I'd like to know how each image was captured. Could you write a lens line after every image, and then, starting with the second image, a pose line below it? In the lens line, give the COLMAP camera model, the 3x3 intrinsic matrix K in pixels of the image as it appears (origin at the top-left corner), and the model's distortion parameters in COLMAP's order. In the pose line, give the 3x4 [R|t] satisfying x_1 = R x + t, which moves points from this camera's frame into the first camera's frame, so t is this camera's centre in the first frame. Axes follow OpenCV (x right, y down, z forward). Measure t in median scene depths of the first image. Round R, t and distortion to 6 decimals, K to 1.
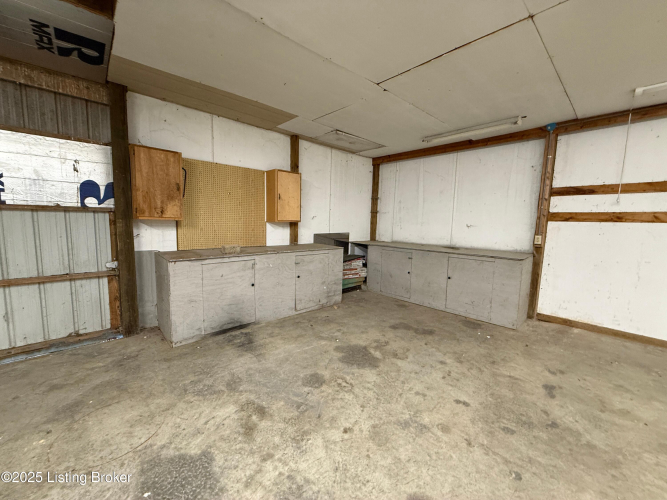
lens RADIAL K [[265.4, 0, 331.6], [0, 265.4, 248.3], [0, 0, 1]] dist [-0.000130, 0.000368]
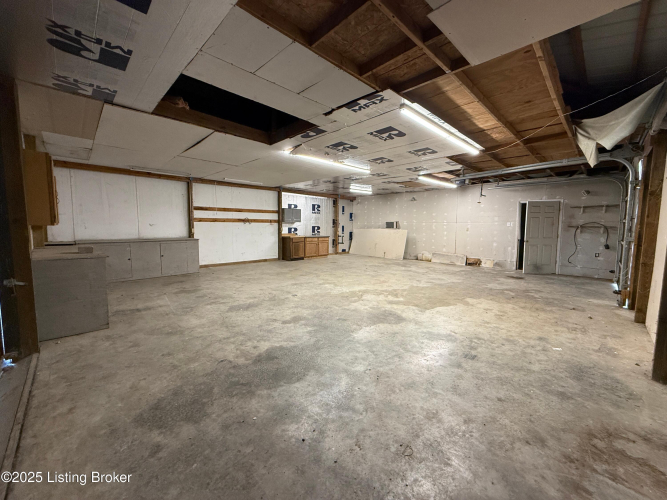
lens RADIAL K [[265.4, 0, 331.6], [0, 265.4, 248.3], [0, 0, 1]] dist [-0.000130, 0.000368]
pose [[-0.033356, -0.109983, 0.993374, -1.434871], [0.098918, 0.988683, 0.112785, -0.023090], [-0.994536, 0.102025, -0.022100, -0.036132]]
